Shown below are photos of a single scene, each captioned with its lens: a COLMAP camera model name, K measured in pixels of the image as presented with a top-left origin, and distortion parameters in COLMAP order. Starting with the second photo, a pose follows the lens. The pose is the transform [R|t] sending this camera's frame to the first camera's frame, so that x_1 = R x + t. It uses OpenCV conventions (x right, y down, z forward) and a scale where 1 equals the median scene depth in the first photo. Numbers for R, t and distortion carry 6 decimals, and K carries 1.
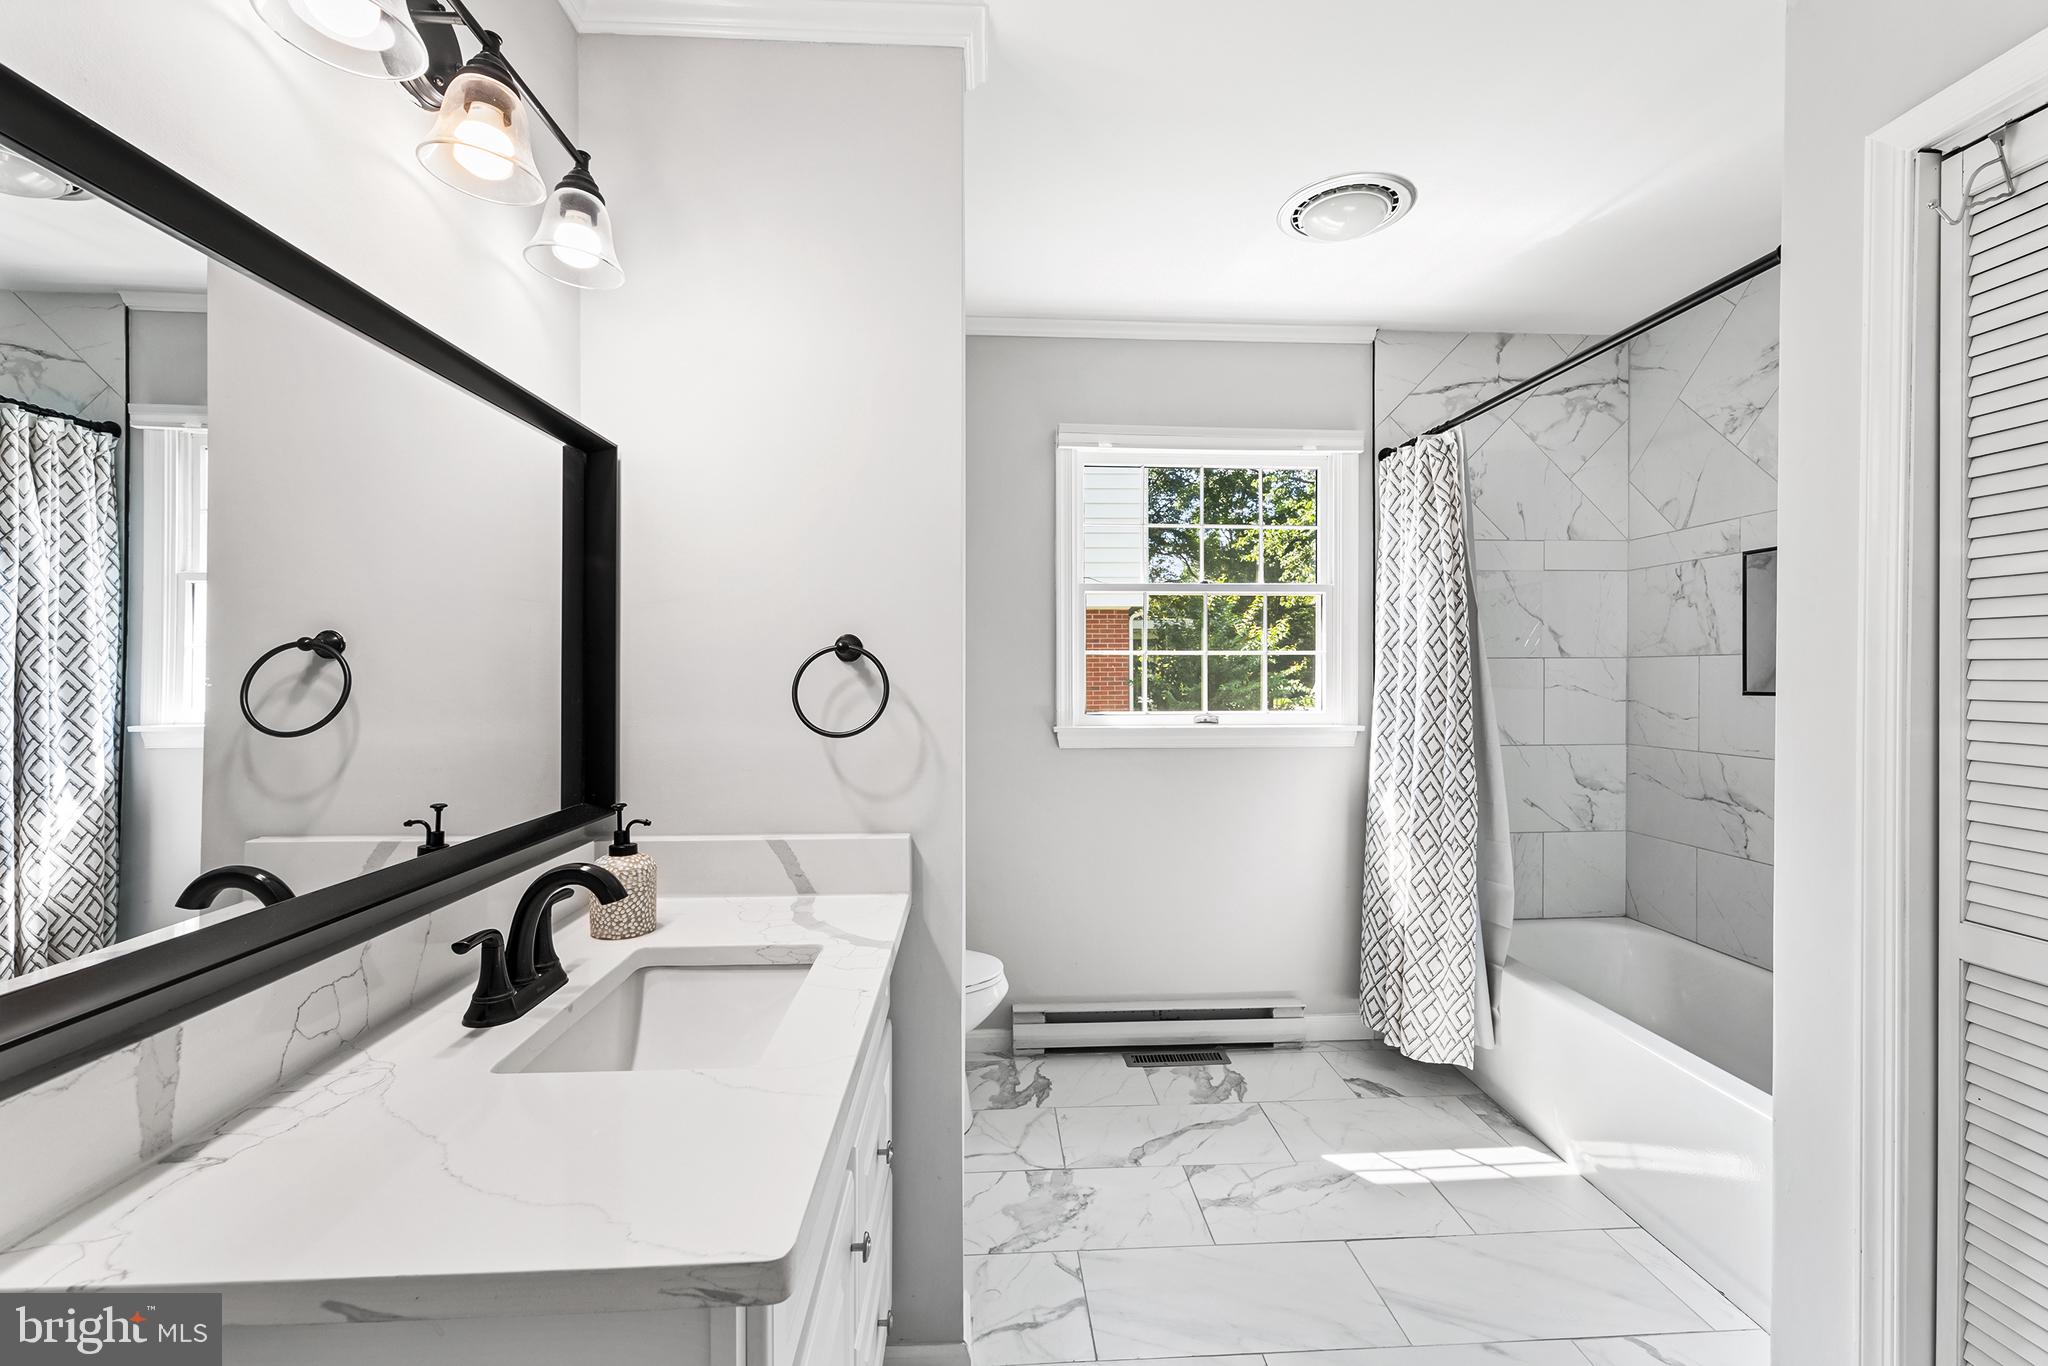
lens RADIAL K [[835.1, 0, 1024.2], [0, 835.1, 676.7], [0, 0, 1]] dist [0.001512, -0.001128]
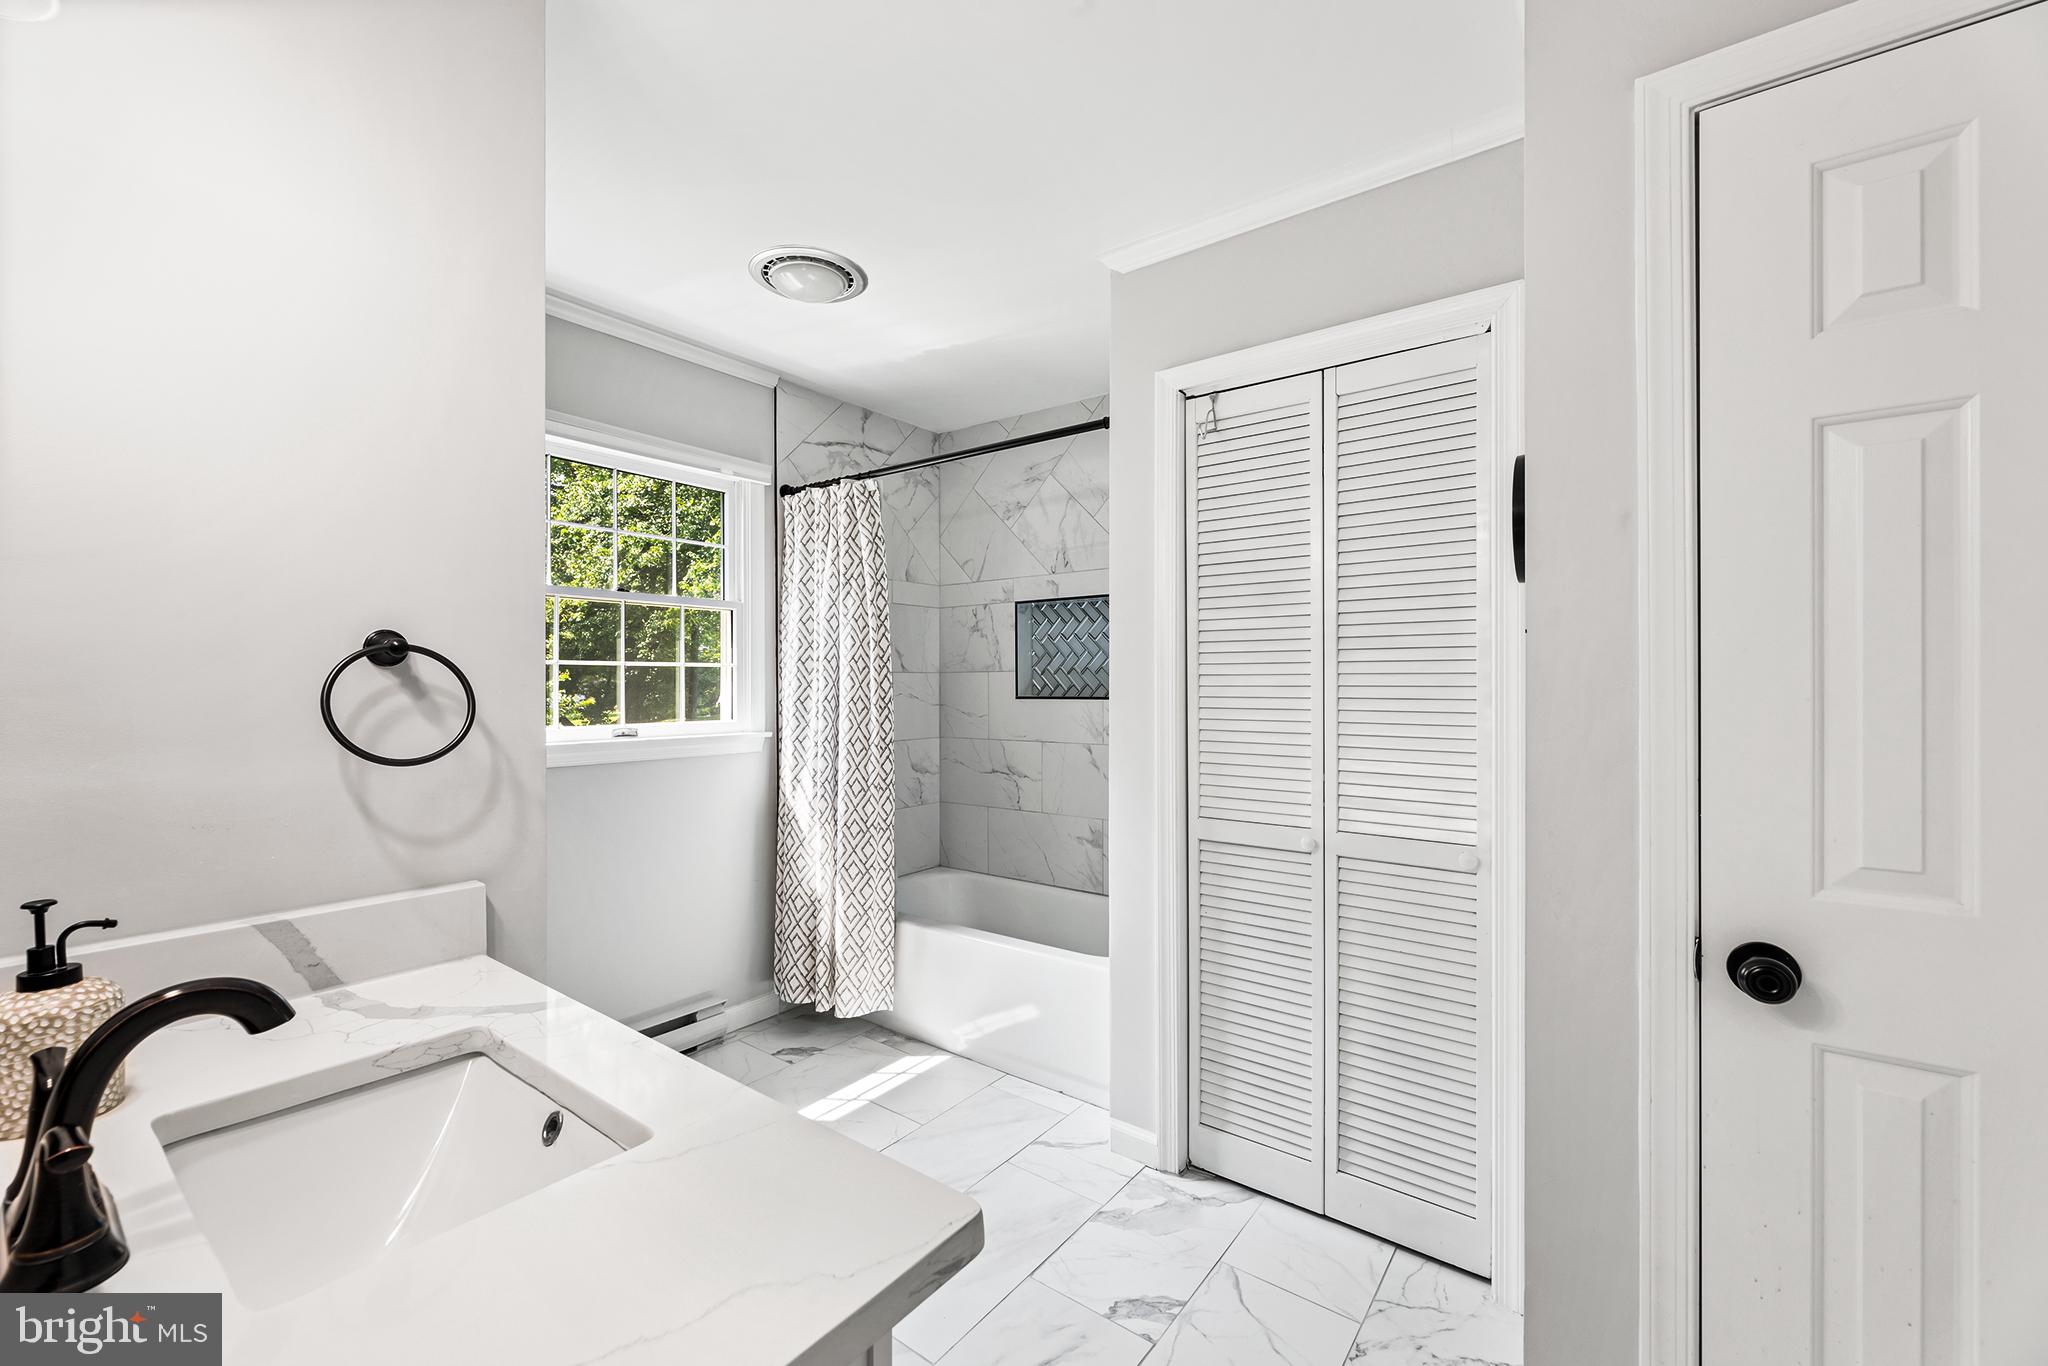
lens RADIAL K [[835.1, 0, 981.7], [0, 835.1, 682.4], [0, 0, 1]] dist [0.001512, -0.001128]
pose [[0.665780, 0.001848, 0.746146, -0.272626], [0.005712, 0.999955, -0.007574, 0.003698], [-0.746126, 0.009305, 0.665739, 0.063905]]
